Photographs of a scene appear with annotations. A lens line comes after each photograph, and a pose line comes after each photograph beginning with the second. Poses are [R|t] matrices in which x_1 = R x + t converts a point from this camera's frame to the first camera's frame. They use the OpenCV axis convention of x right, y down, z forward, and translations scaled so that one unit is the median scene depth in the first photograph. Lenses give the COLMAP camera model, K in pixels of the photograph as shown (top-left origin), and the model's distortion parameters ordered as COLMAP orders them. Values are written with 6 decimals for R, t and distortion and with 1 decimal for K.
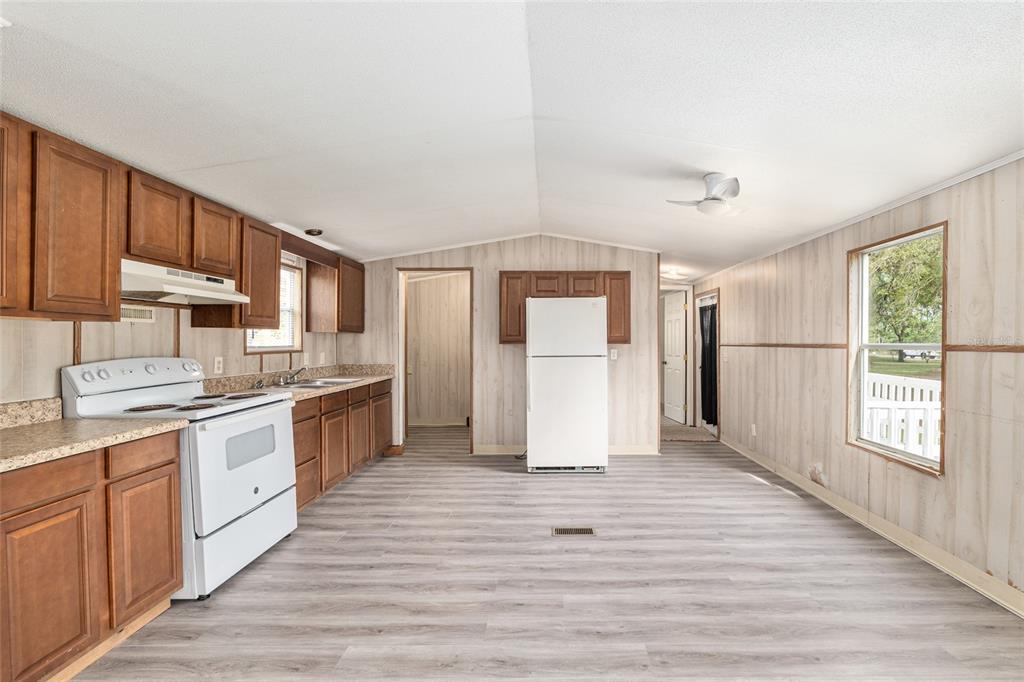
lens RADIAL K [[426.8, 0, 544.9], [0, 426.8, 343.2], [0, 0, 1]] dist [-0.009342, -0.000759]
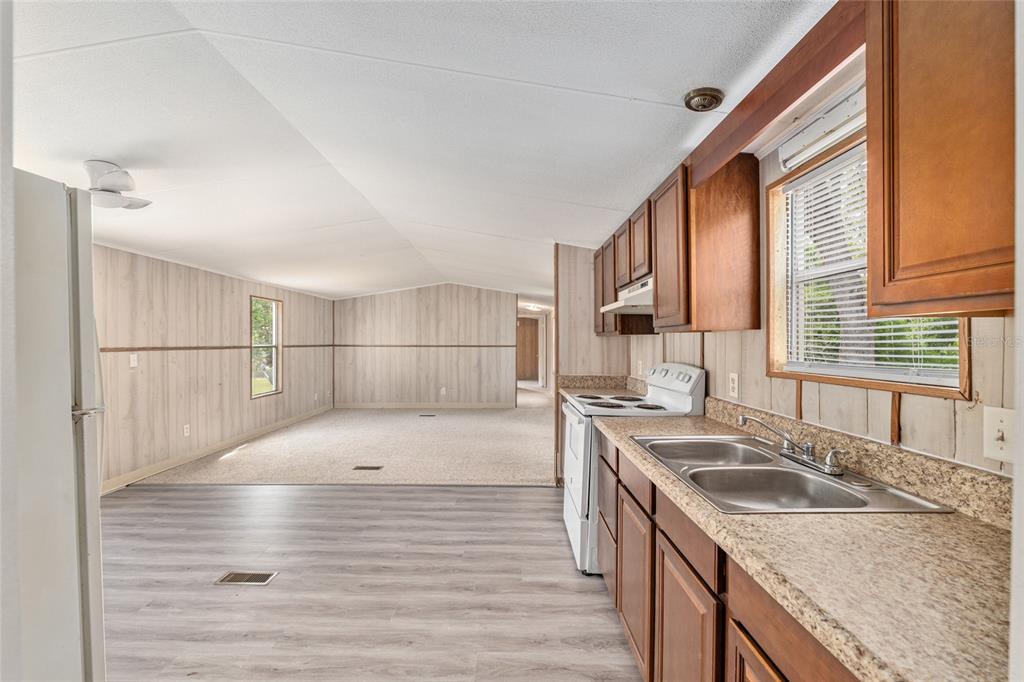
lens RADIAL K [[426.8, 0, 515.3], [0, 426.8, 346.1], [0, 0, 1]] dist [-0.009342, -0.000759]
pose [[-0.999829, 0.001570, -0.018421, -0.384399], [0.001364, 0.999937, 0.011186, -0.017712], [0.018437, 0.011159, -0.999768, 1.599481]]
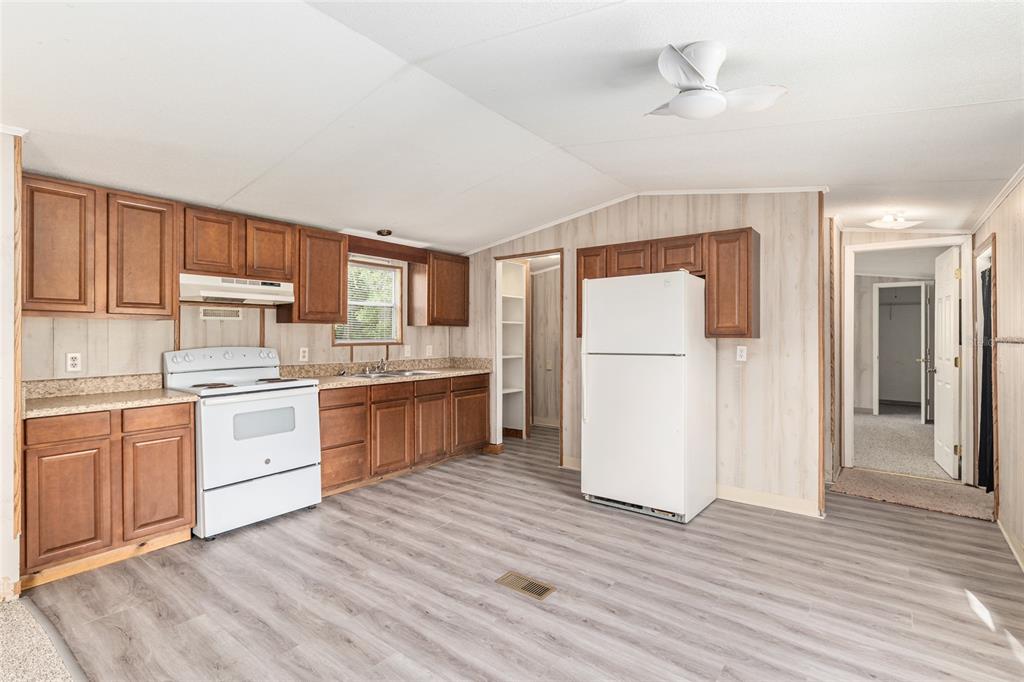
lens RADIAL K [[474.8, 0, 512.9], [0, 474.8, 334.3], [0, 0, 1]] dist [0.002869, -0.001754]
pose [[0.795880, -0.001303, -0.605453, 0.490882], [-0.002284, 0.999984, -0.005156, 0.001072], [0.605450, 0.005486, 0.795864, 0.273106]]
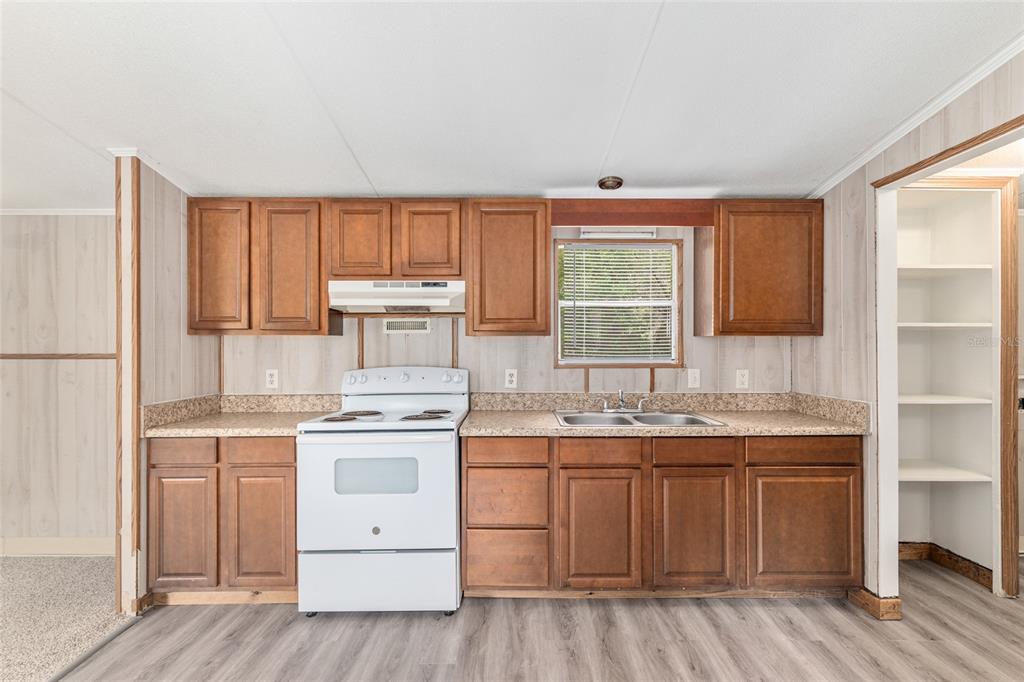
lens RADIAL K [[474.8, 0, 514.4], [0, 474.8, 344.7], [0, 0, 1]] dist [0.002869, -0.001754]
pose [[0.012485, -0.001903, -0.999920, 0.196846], [-0.004140, 0.999990, -0.001955, -0.014702], [0.999913, 0.004164, 0.012477, 0.945020]]
